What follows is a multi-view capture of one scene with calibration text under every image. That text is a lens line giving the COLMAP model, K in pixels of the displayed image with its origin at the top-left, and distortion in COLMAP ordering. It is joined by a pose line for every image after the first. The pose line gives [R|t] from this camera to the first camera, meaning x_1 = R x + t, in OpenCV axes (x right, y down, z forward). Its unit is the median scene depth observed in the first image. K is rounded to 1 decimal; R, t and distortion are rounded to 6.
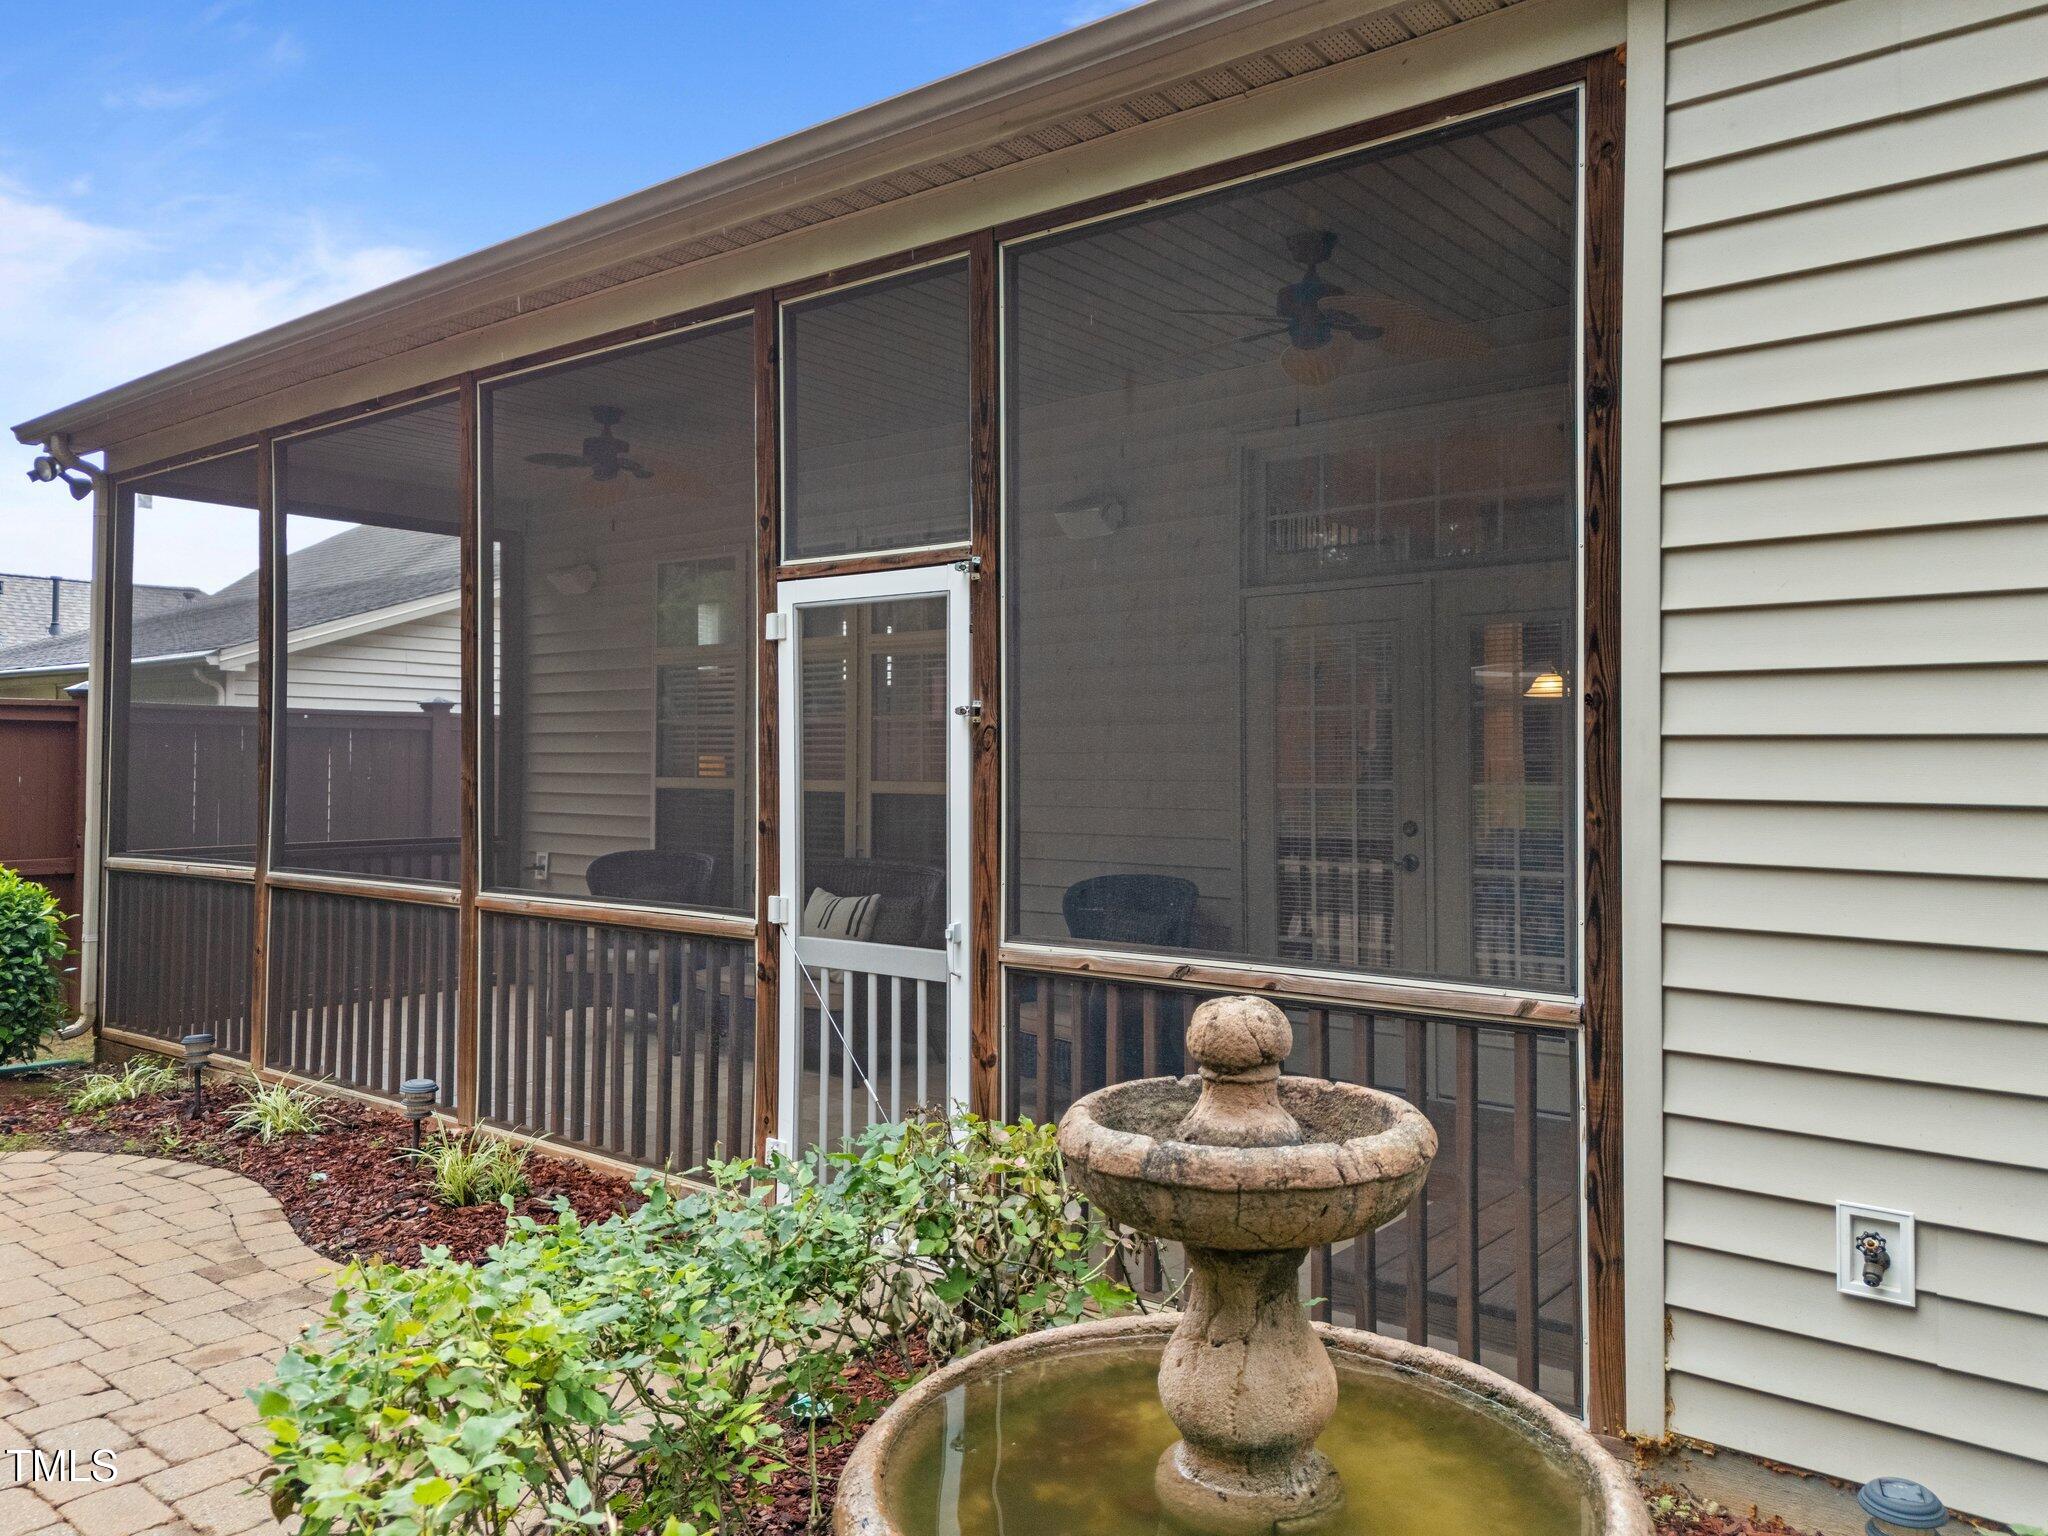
lens RADIAL K [[1487.8, 0, 1024.0], [0, 1487.8, 768.0], [0, 0, 1]] dist [0.048267, -0.003115]
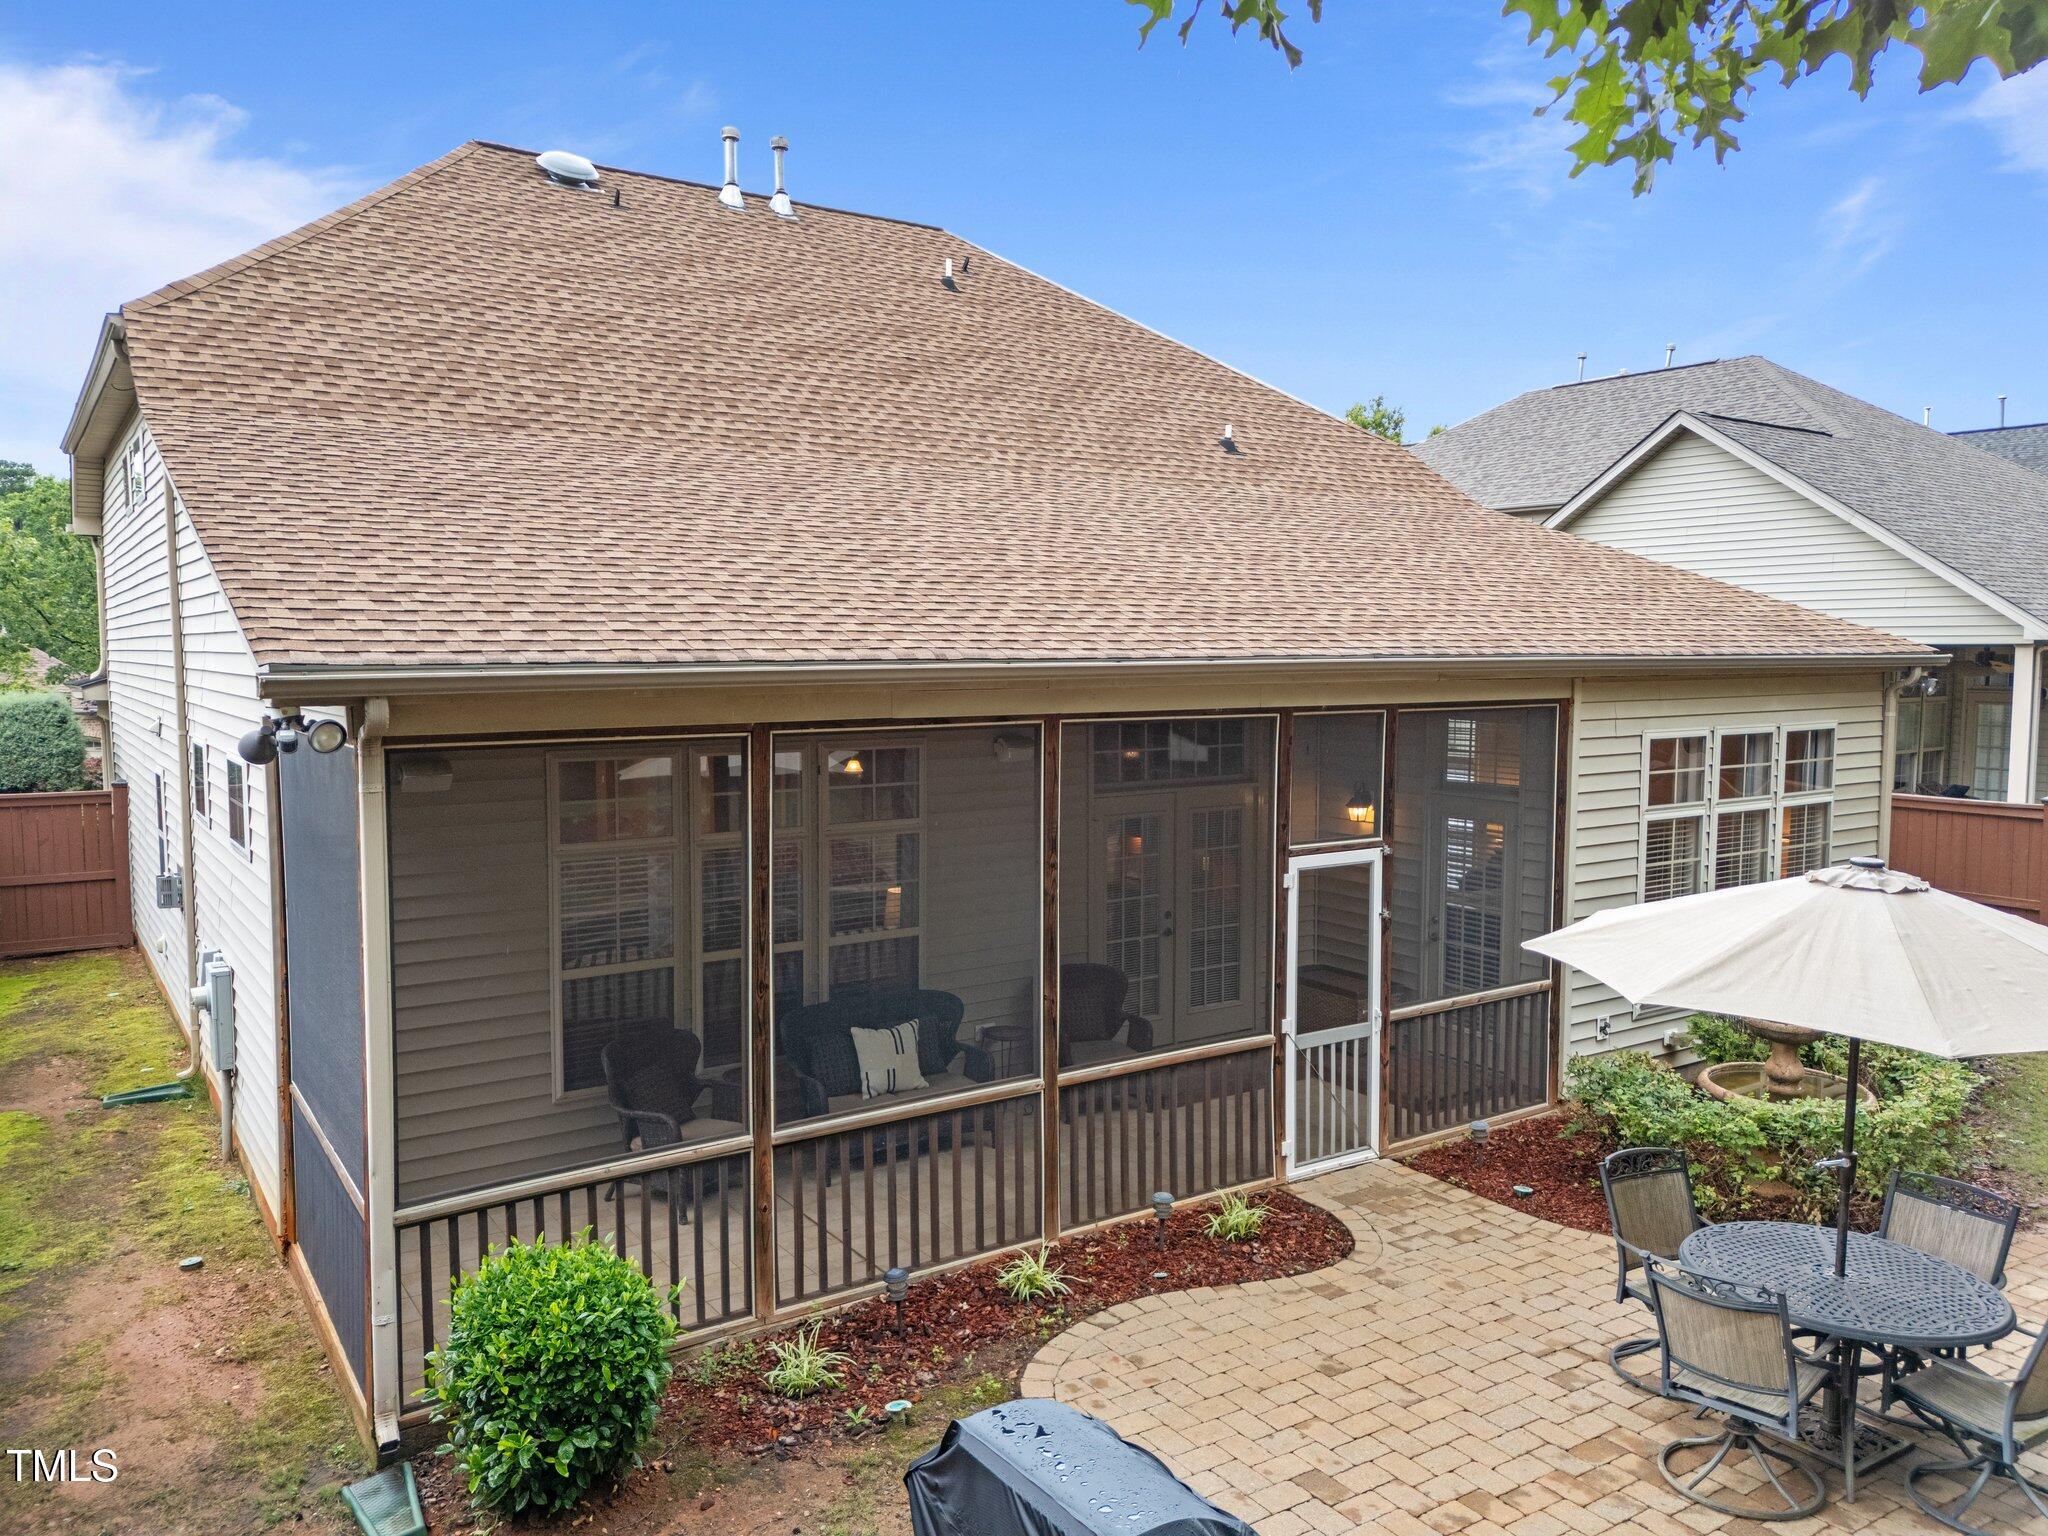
lens RADIAL K [[1487.8, 0, 1024.0], [0, 1487.8, 768.0], [0, 0, 1]] dist [0.048267, -0.003115]
pose [[0.321827, -0.082688, 0.943181, -2.178868], [0.006853, 0.996356, 0.085012, -0.425831], [-0.946774, -0.020895, 0.321221, 0.747993]]
